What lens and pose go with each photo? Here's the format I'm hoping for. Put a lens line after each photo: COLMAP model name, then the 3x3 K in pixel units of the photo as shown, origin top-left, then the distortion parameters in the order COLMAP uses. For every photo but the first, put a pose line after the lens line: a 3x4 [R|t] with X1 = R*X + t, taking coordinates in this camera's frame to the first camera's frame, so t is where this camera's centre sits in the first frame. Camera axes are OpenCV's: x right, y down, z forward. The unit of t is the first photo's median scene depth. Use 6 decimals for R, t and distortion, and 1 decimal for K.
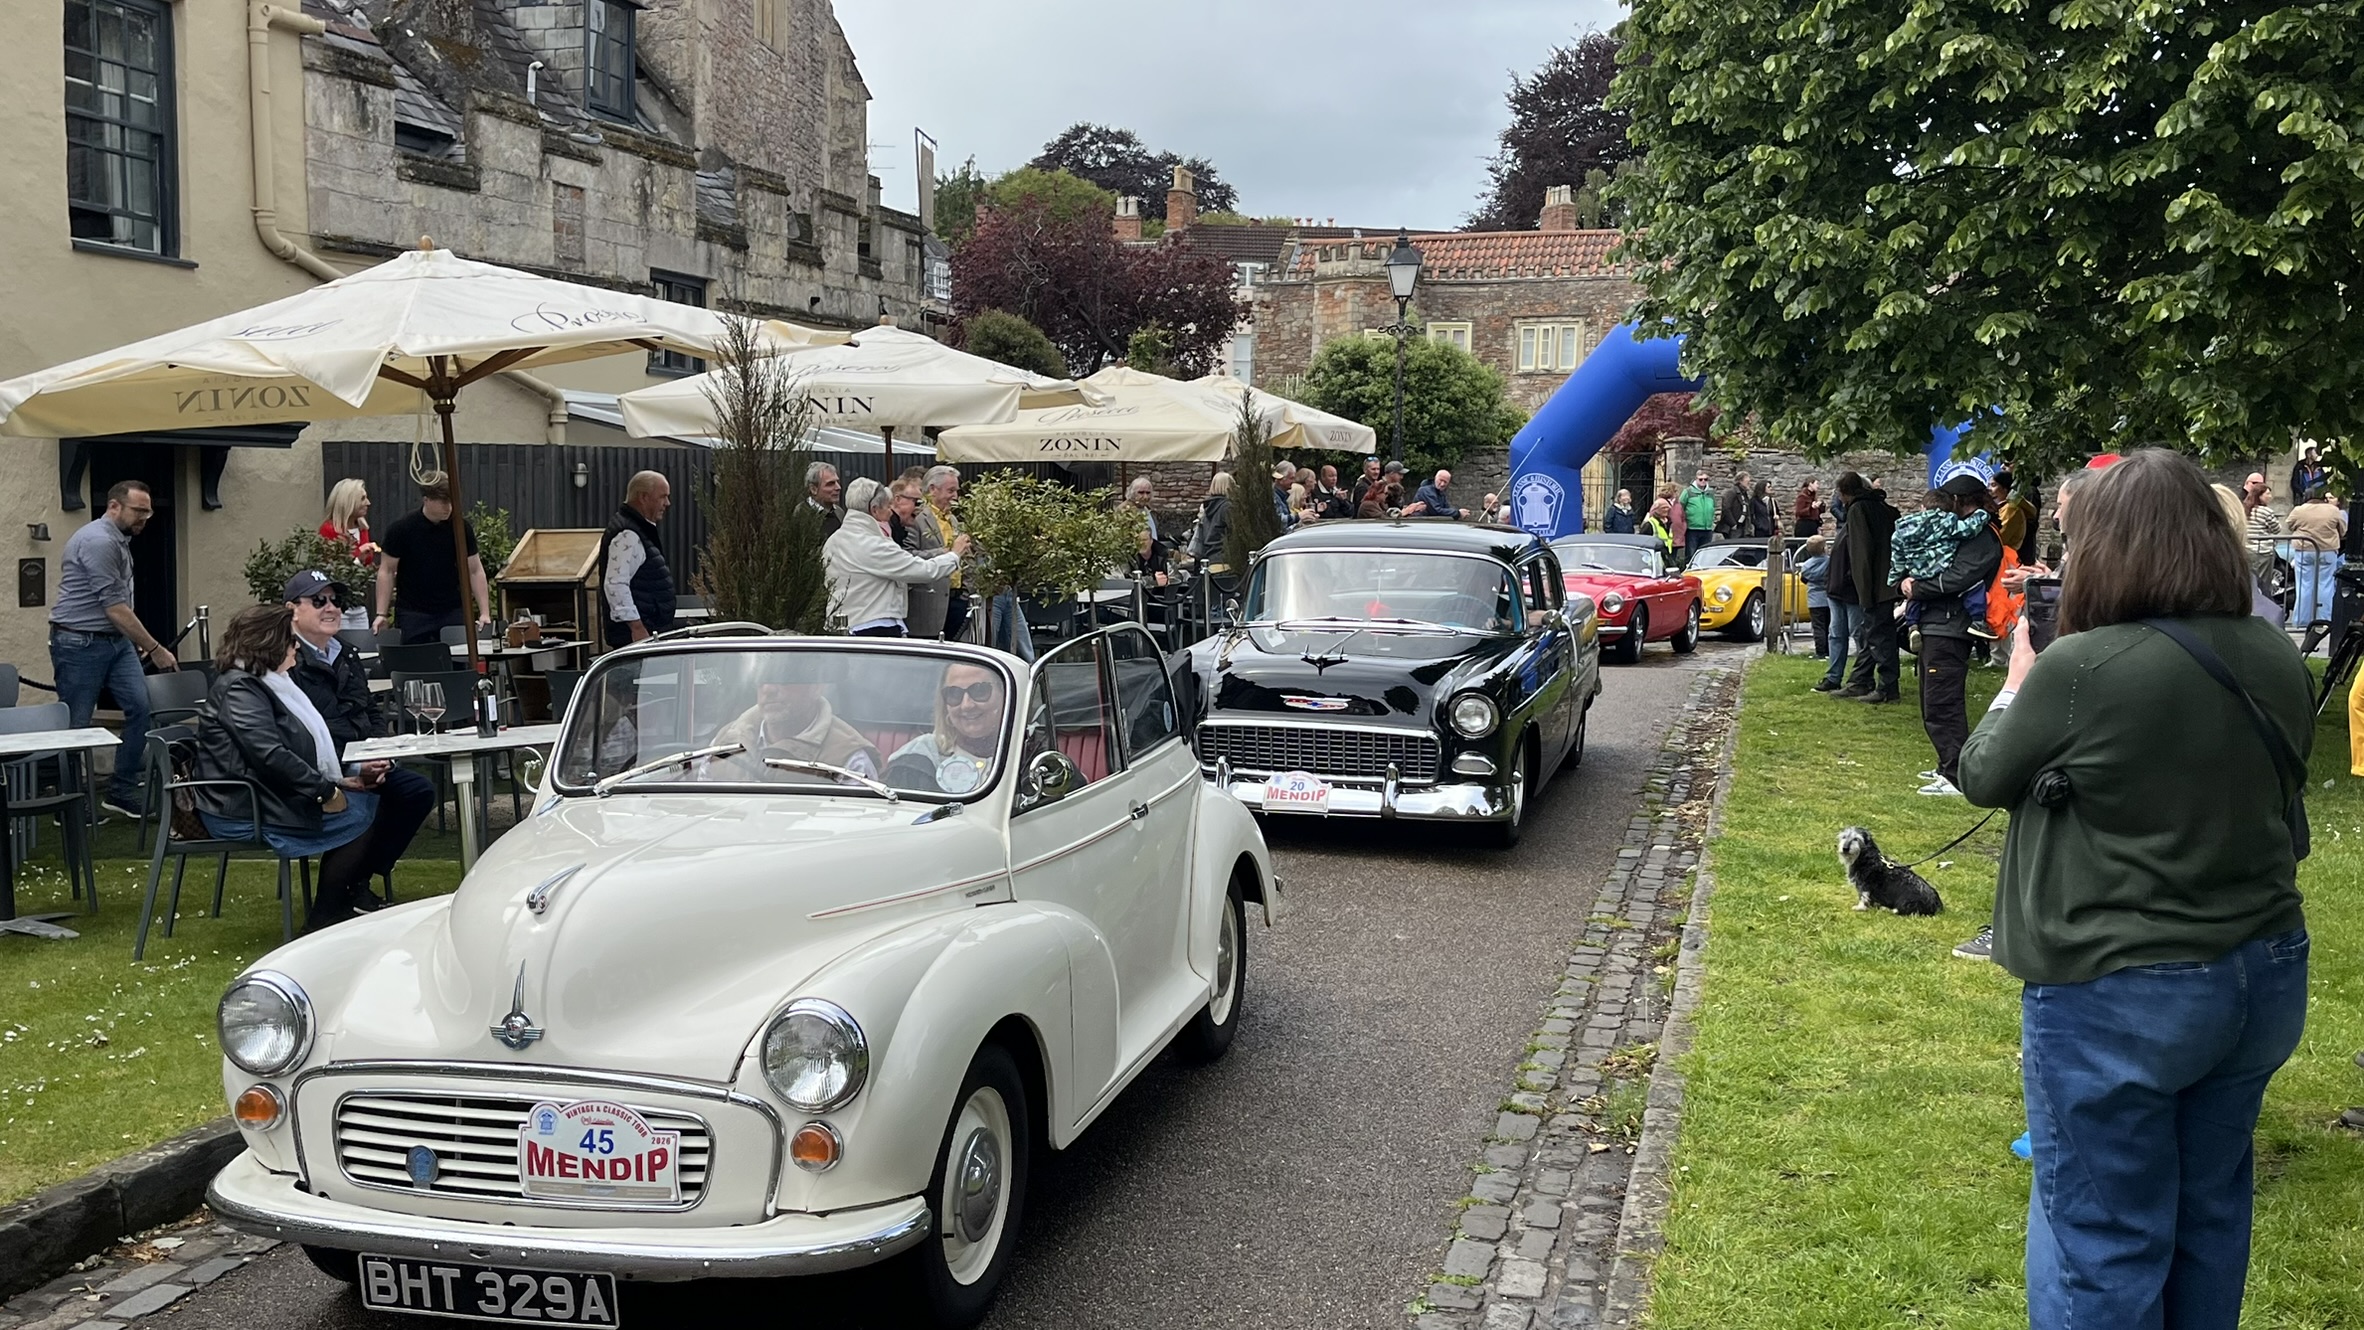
lens RADIAL K [[2126.4, 0, 1170.0], [0, 2126.4, 677.7], [0, 0, 1]] dist [0.046503, -0.004619]
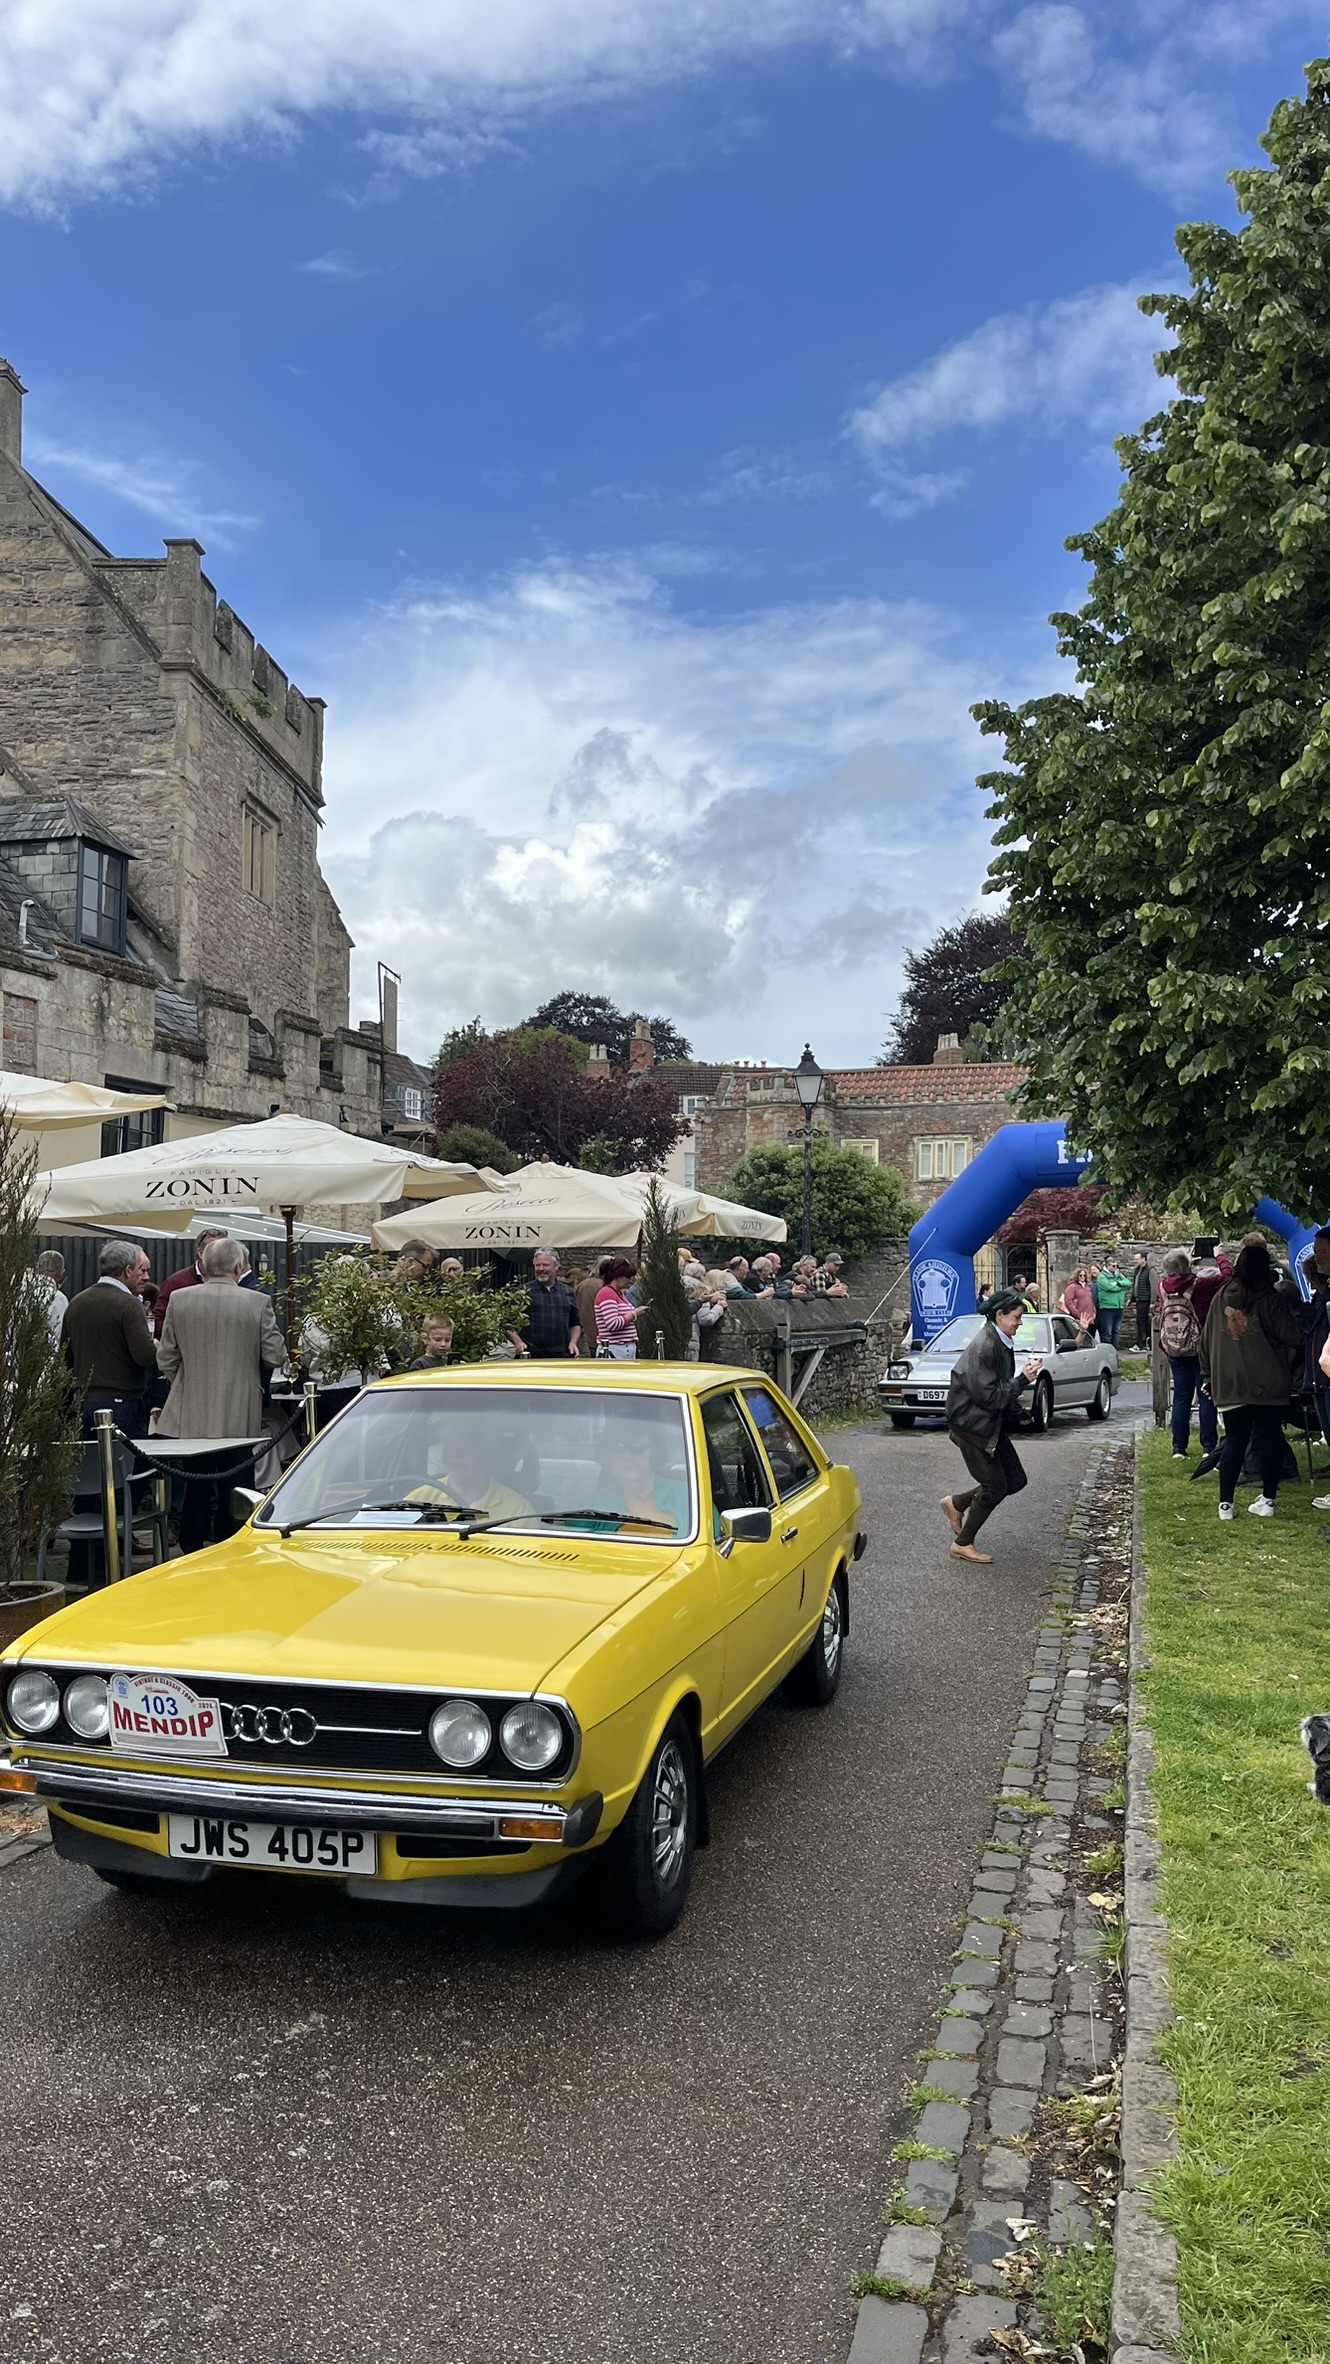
lens RADIAL K [[1736.6, 0, 653.4], [0, 1736.6, 1203.6], [0, 0, 1]] dist [0.064345, -0.070378]
pose [[0.999947, -0.007033, 0.007576, 0.022693], [0.007978, 0.991095, -0.132915, -0.006562], [-0.006574, 0.132968, 0.991098, 0.113569]]
